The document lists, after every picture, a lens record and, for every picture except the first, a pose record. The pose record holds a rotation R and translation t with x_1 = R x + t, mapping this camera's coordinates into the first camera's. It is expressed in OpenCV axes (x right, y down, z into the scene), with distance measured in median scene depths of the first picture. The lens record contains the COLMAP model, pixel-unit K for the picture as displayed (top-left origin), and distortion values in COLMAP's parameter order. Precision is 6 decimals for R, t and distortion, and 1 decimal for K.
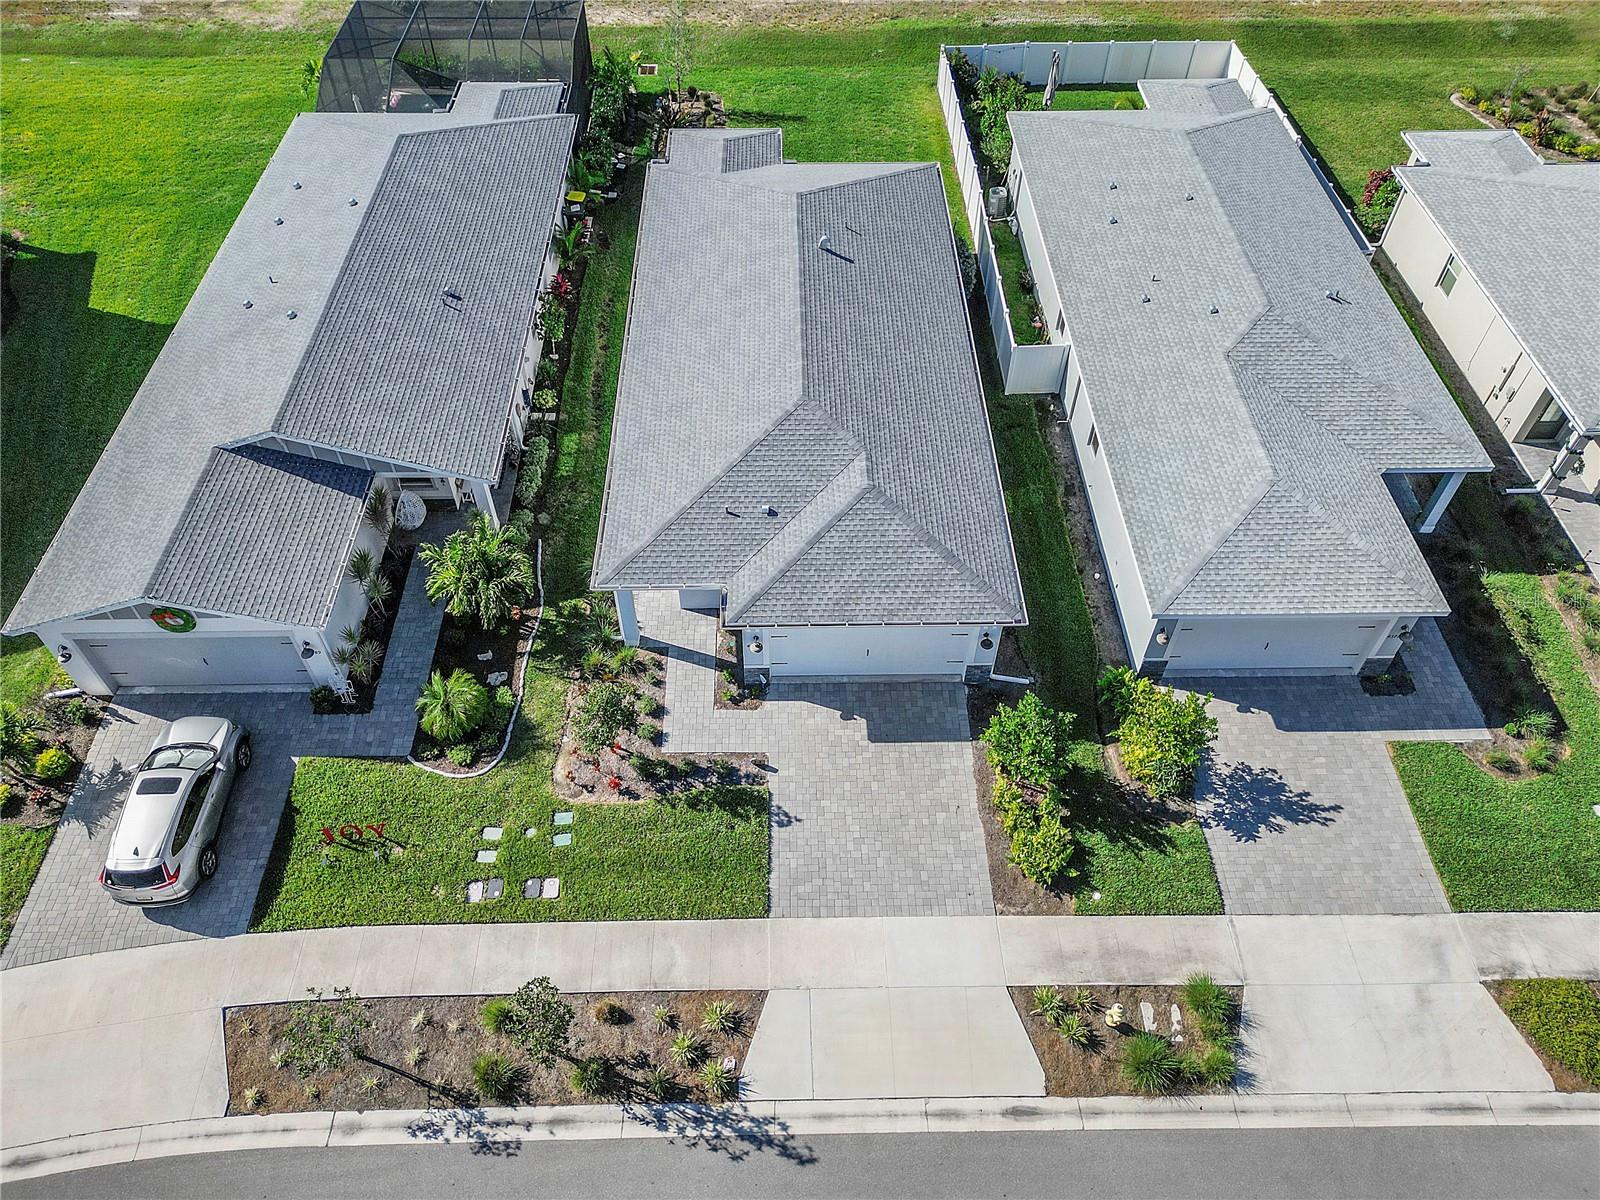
lens RADIAL K [[1141.2, 0, 800.0], [0, 1141.2, 600.0], [0, 0, 1]] dist [0.056378, -0.052907]
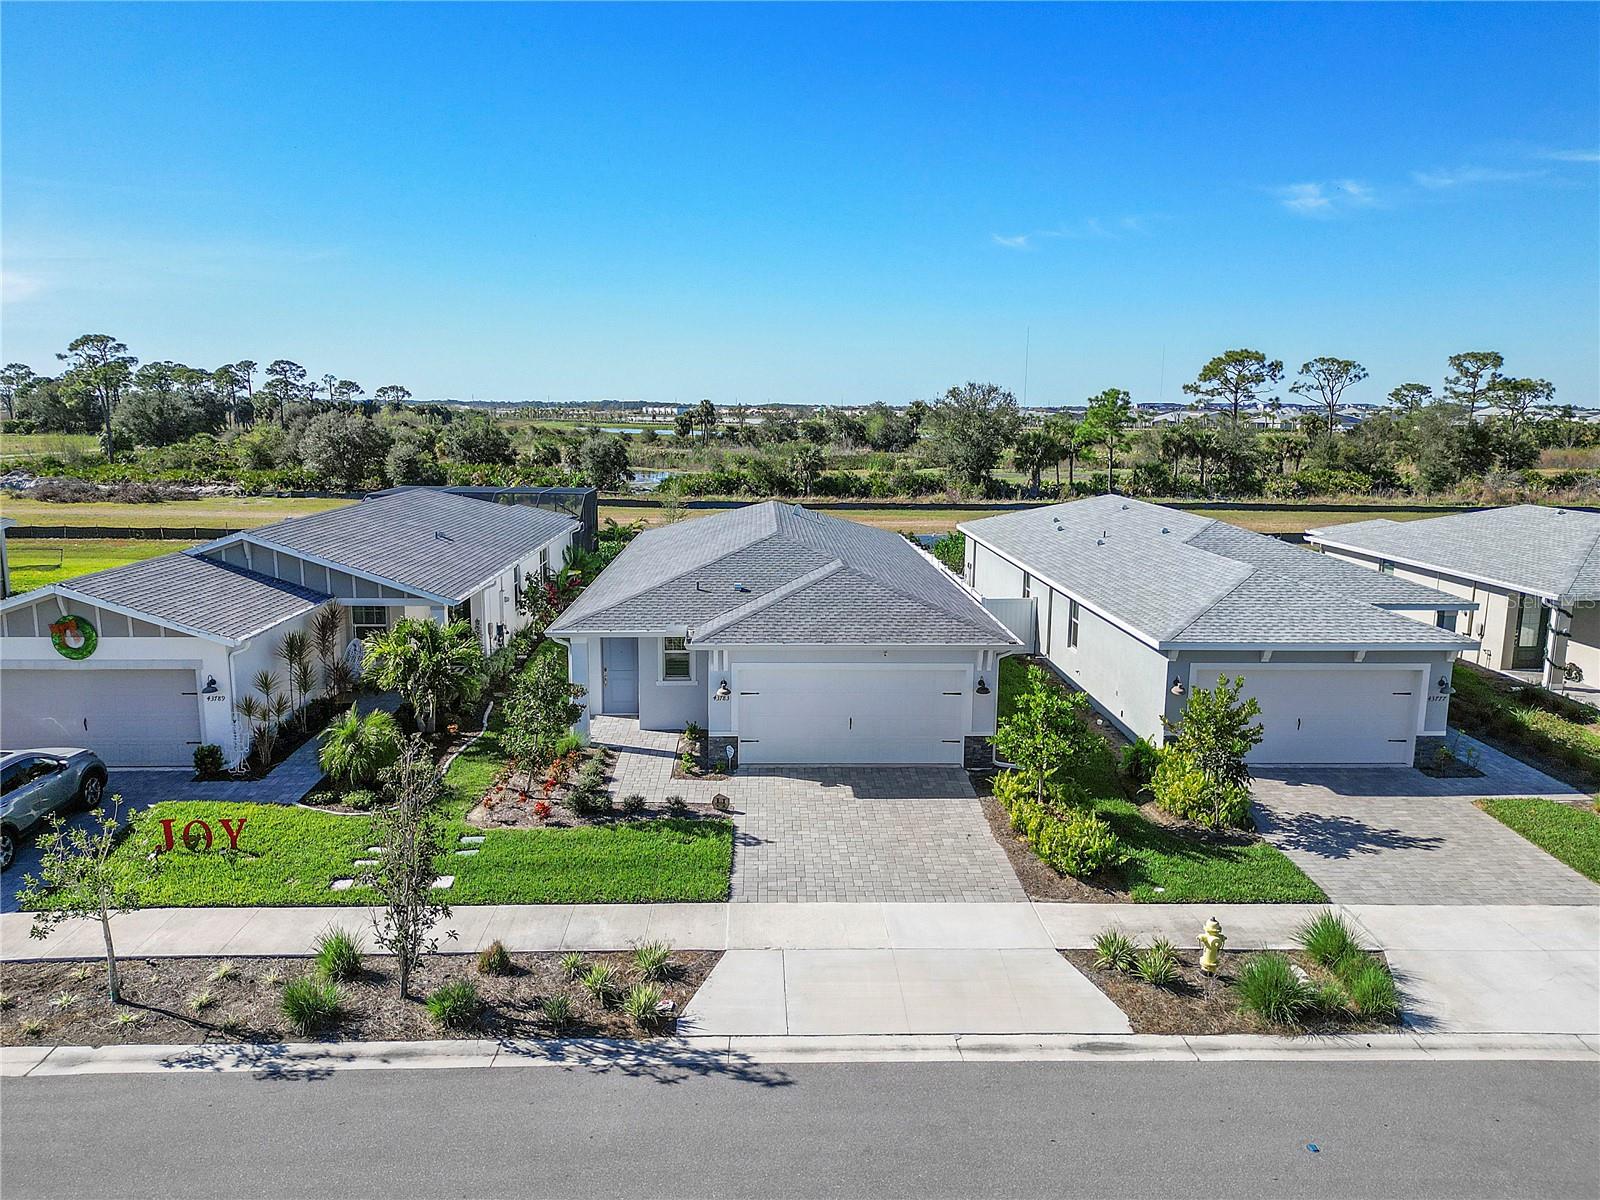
lens RADIAL K [[1141.2, 0, 800.0], [0, 1141.2, 600.0], [0, 0, 1]] dist [0.056378, -0.052907]
pose [[0.999855, -0.000056, 0.017007, 0.006559], [0.010790, 0.775054, -0.631803, 0.595079], [-0.013146, 0.631895, 0.774942, 0.292020]]
